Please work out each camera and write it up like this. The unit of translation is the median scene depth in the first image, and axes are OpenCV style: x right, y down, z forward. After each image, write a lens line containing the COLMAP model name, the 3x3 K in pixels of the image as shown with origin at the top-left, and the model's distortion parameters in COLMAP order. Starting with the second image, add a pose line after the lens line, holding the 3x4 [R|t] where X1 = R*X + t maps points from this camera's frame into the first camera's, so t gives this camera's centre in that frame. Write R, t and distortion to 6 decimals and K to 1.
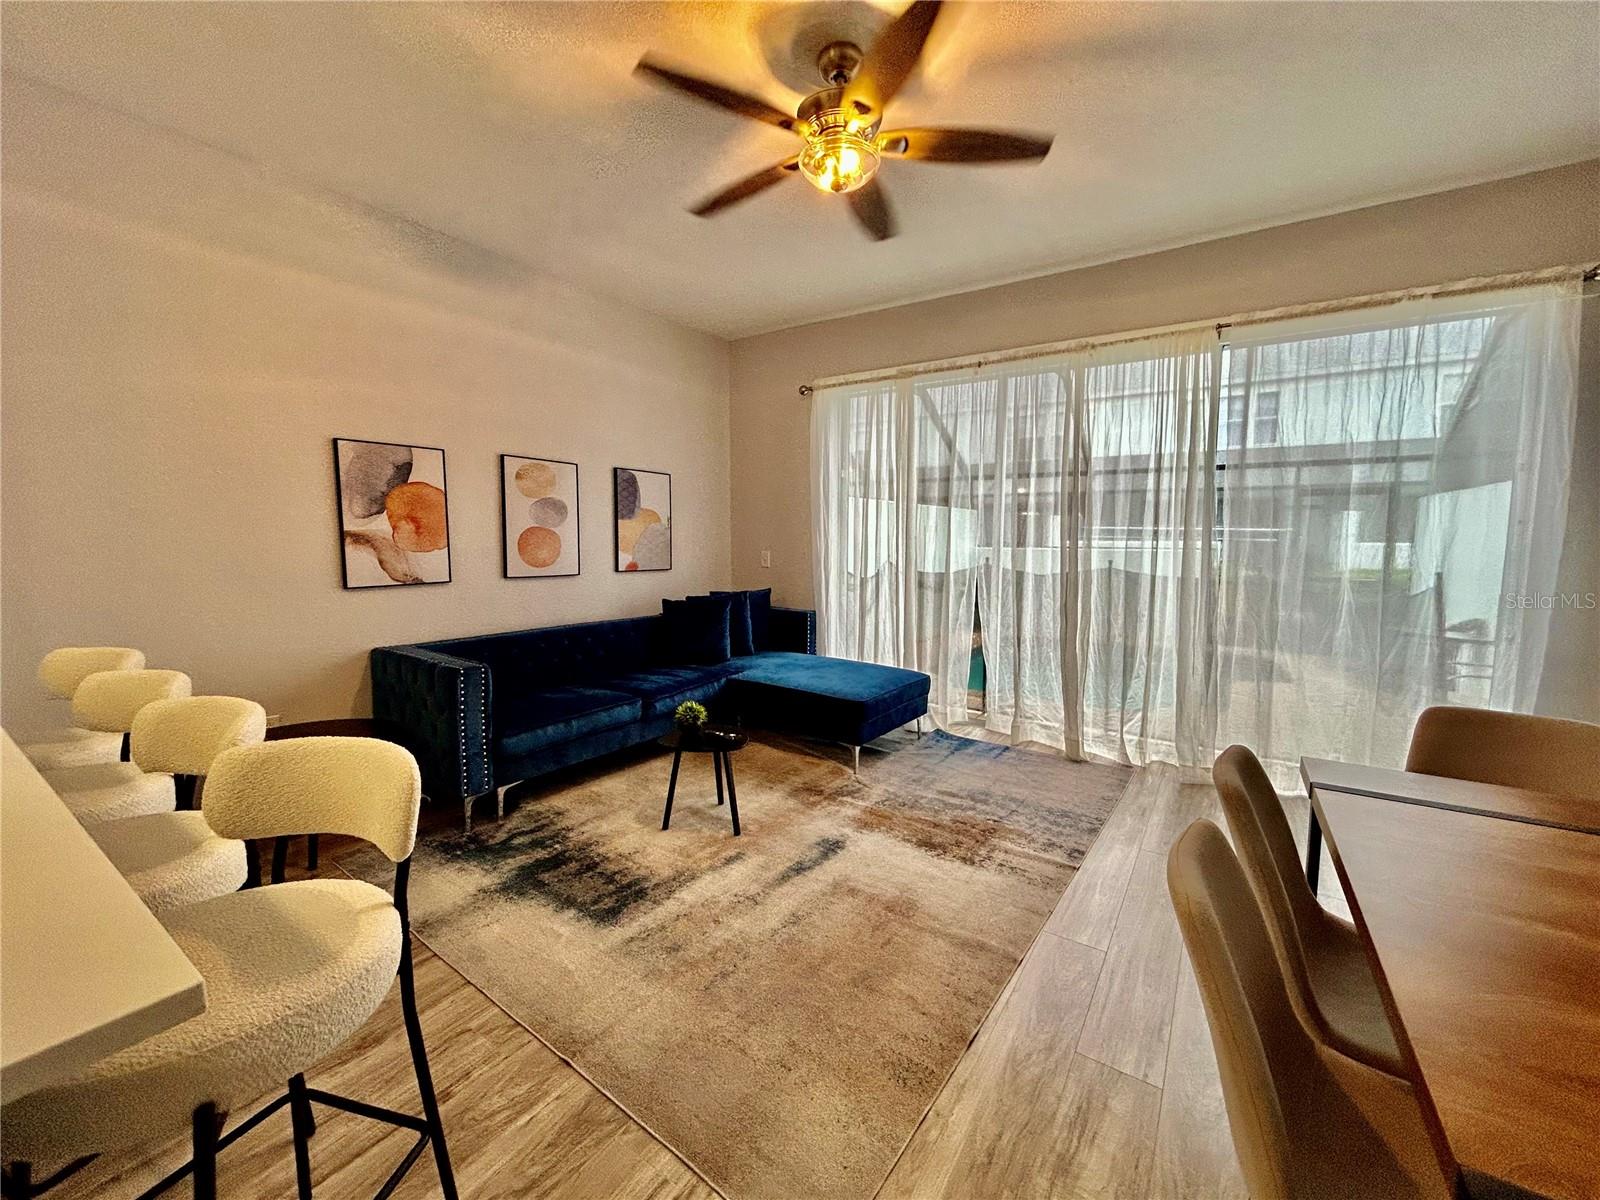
lens RADIAL K [[647.2, 0, 801.0], [0, 647.2, 598.3], [0, 0, 1]] dist [0.000063, 0.000432]
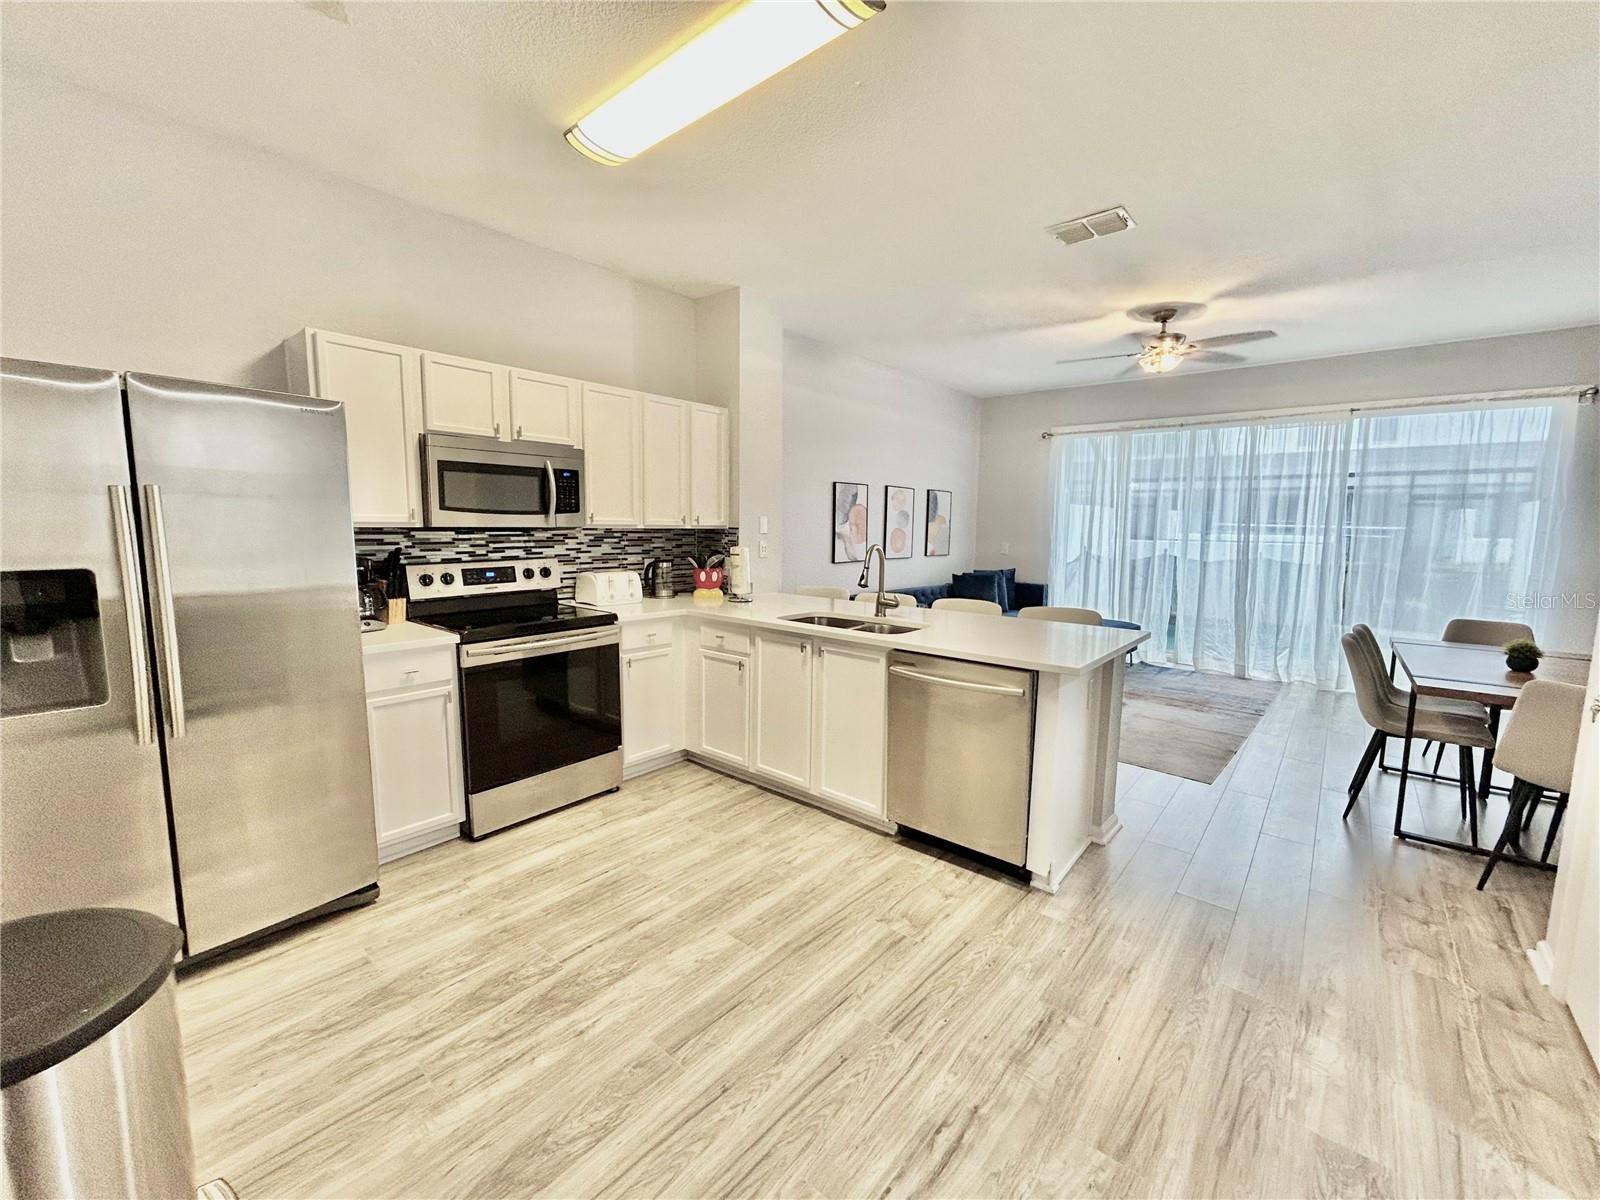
lens RADIAL K [[647.2, 0, 801.0], [0, 647.2, 598.3], [0, 0, 1]] dist [0.000063, 0.000432]
pose [[0.993960, 0.009708, -0.109316, -0.431324], [-0.008327, 0.999880, 0.013083, 0.045072], [0.109430, -0.012094, 0.993921, -0.611956]]
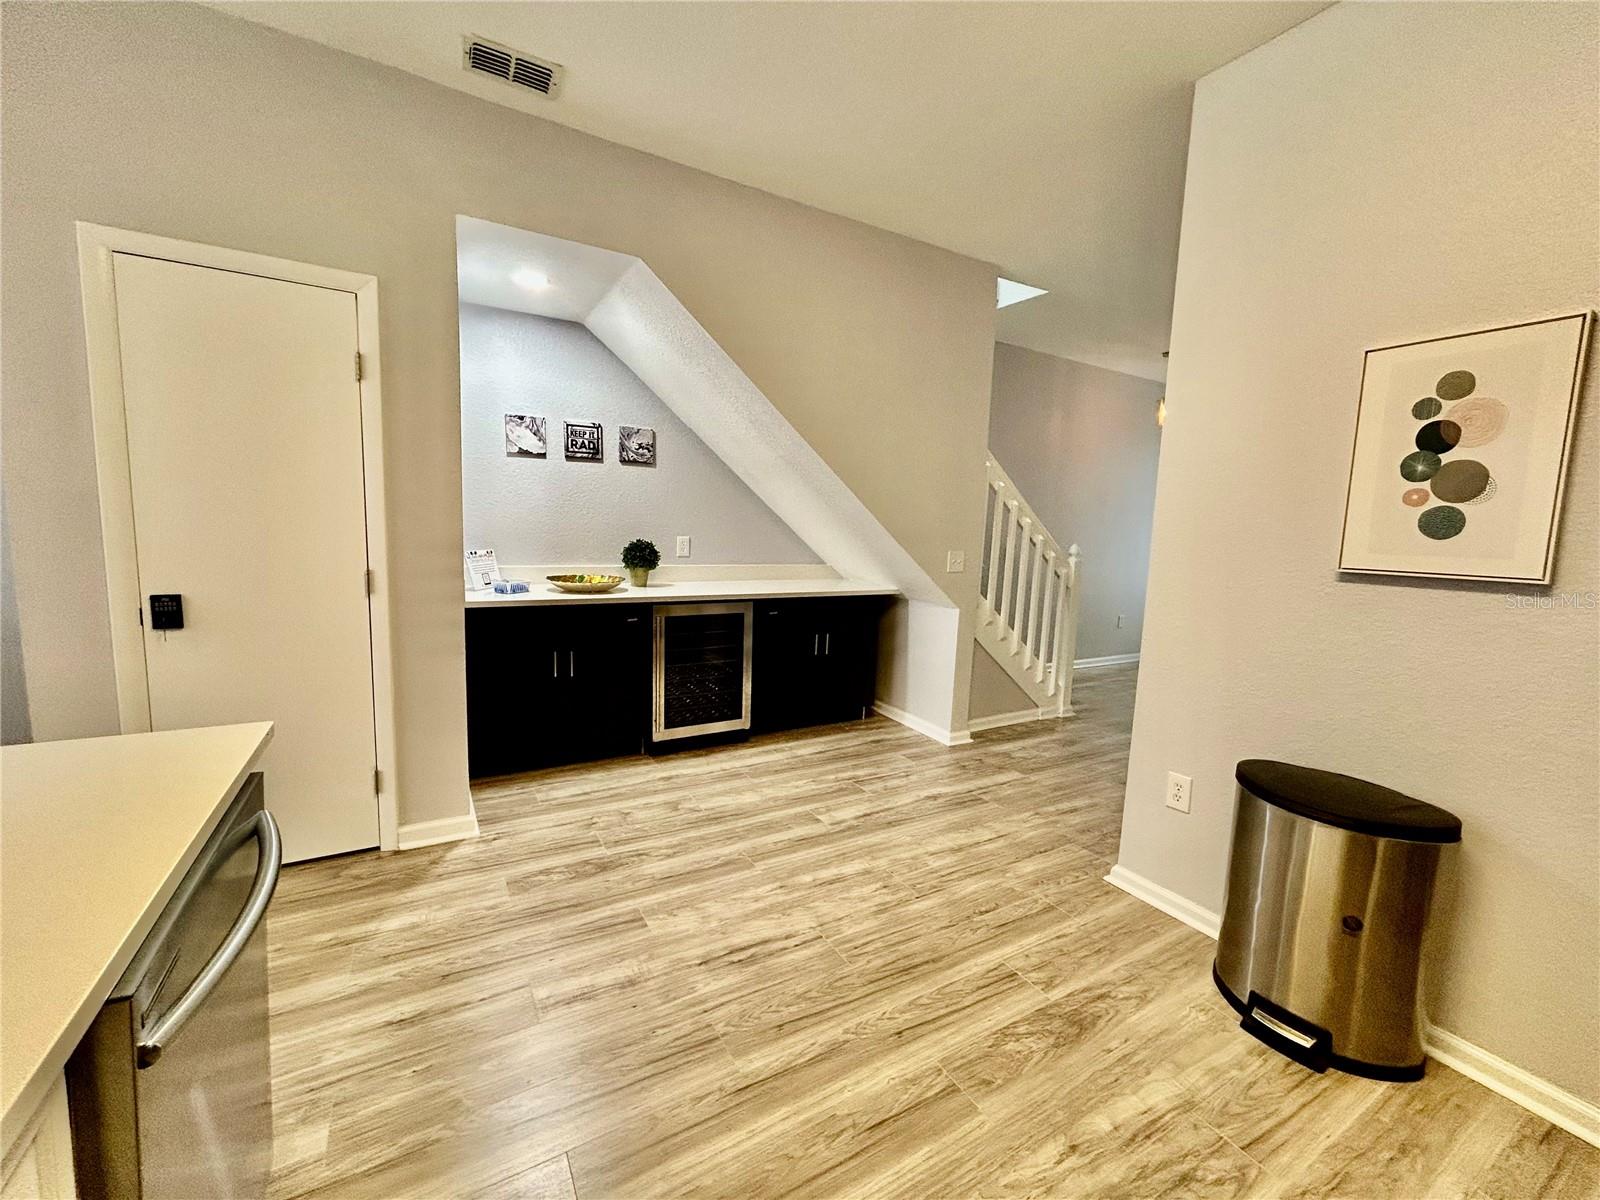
lens RADIAL K [[647.2, 0, 801.0], [0, 647.2, 598.3], [0, 0, 1]] dist [0.000063, 0.000432]
pose [[-0.899855, -0.100280, 0.424504, -0.600940], [-0.006558, 0.976214, 0.216708, -0.013925], [-0.436139, 0.192222, -0.879109, 0.075553]]
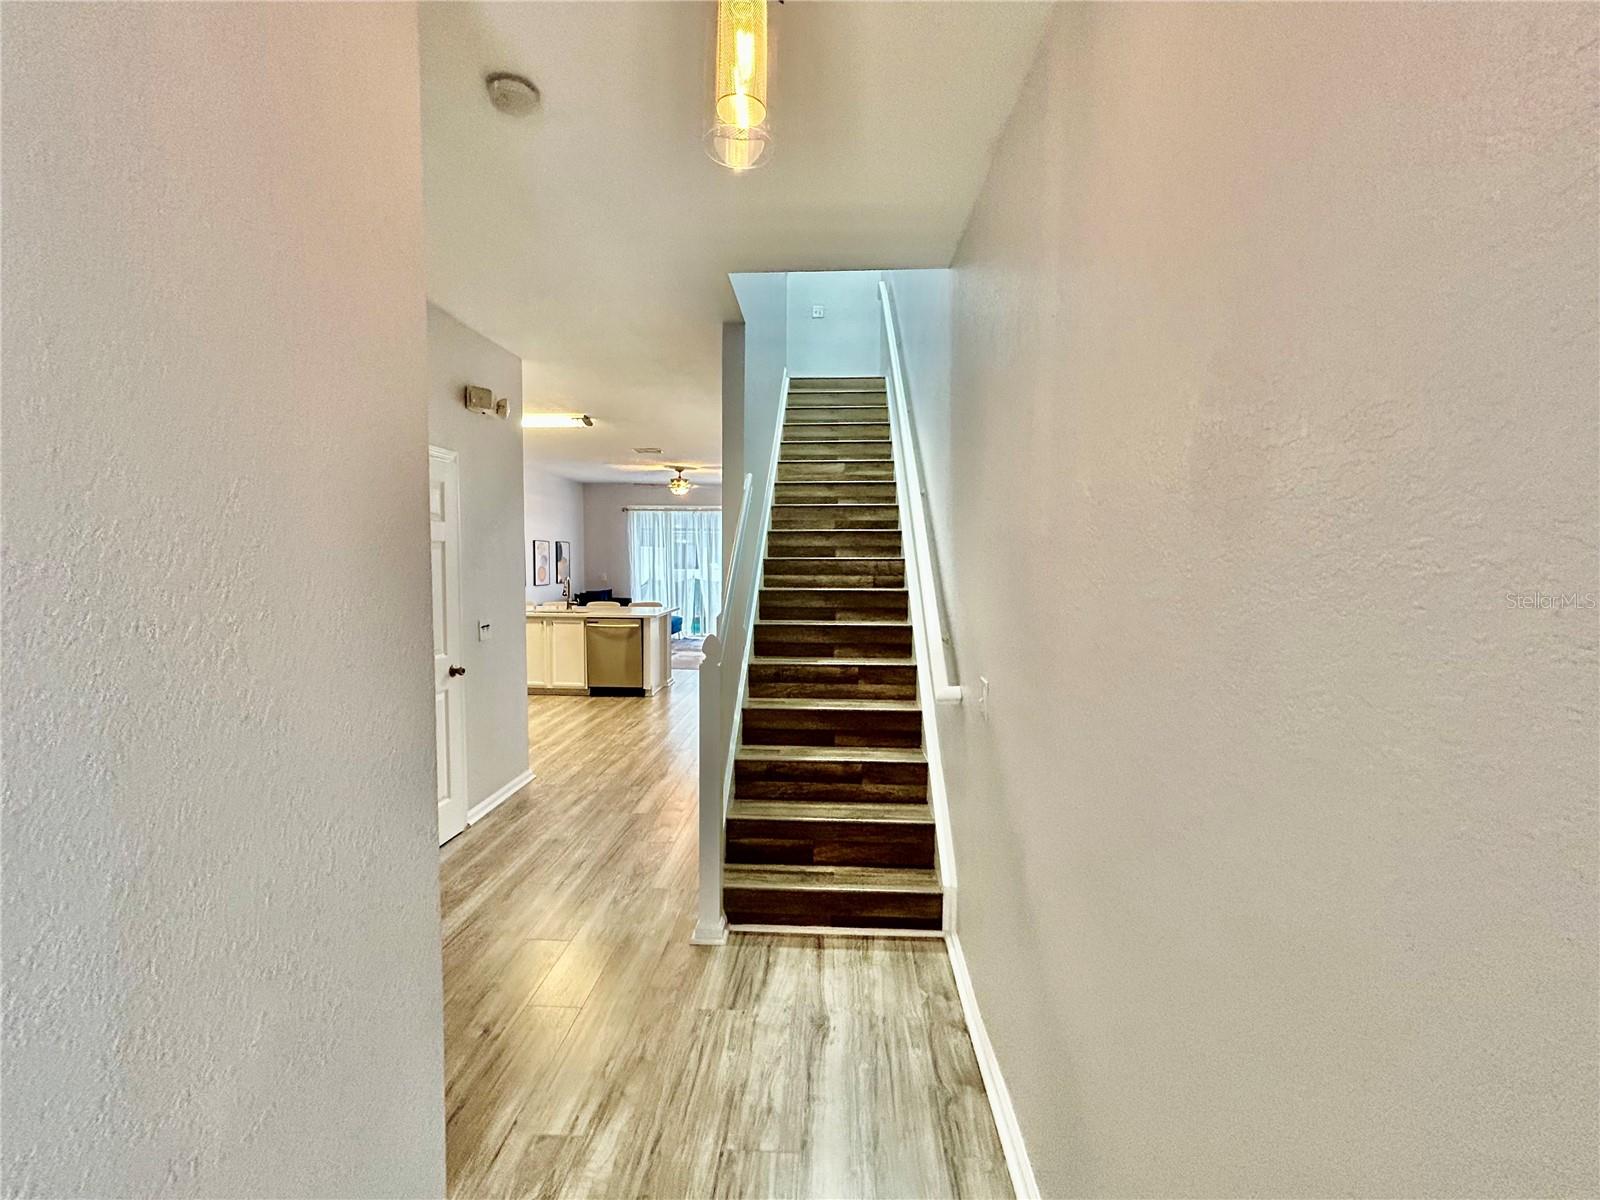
lens RADIAL K [[646.9, 0, 798.2], [0, 646.9, 579.7], [0, 0, 1]] dist [0.000401, 0.000108]
pose [[0.859765, -0.028898, 0.509871, -0.784932], [0.058954, 0.997339, -0.042885, 0.109508], [-0.507275, 0.066929, 0.859181, -1.653811]]
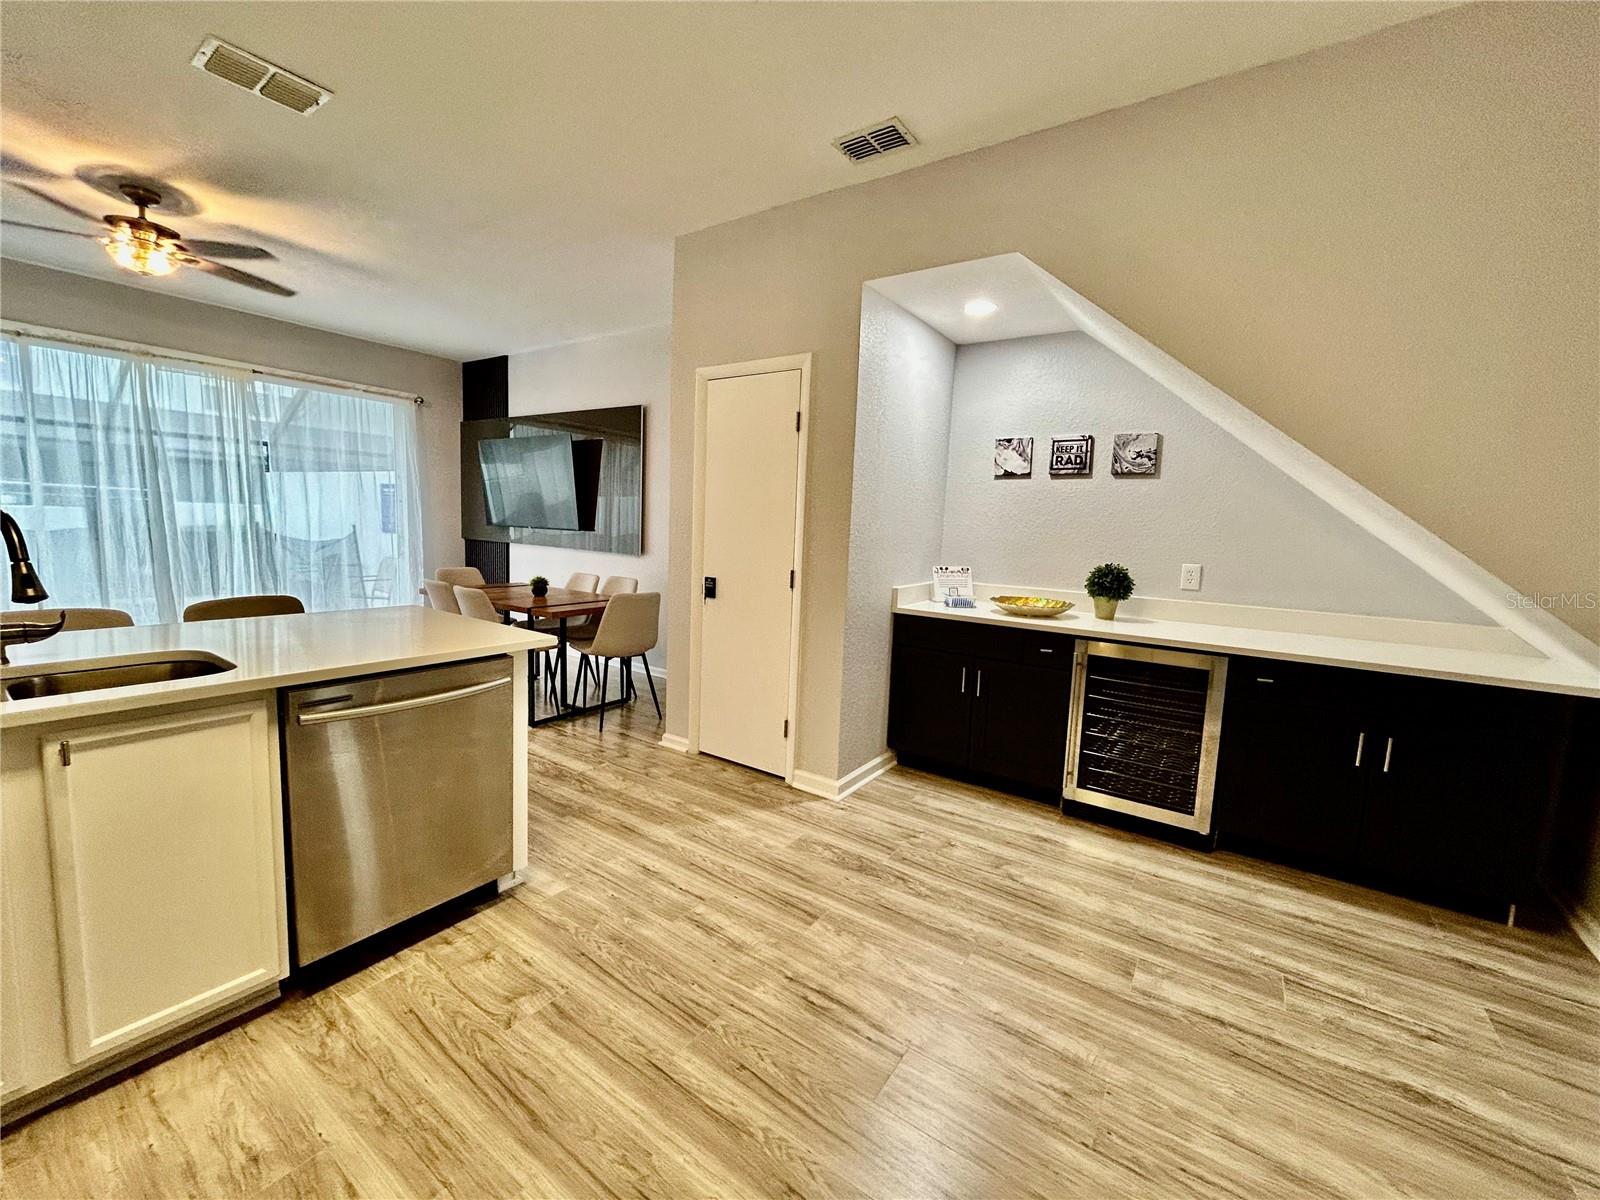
lens RADIAL K [[647.2, 0, 801.0], [0, 647.2, 598.3], [0, 0, 1]] dist [0.000063, 0.000432]
pose [[0.010786, -0.129886, 0.991470, -0.777414], [0.062722, 0.989663, 0.128967, 0.020772], [-0.997973, 0.060796, 0.018821, -0.276640]]
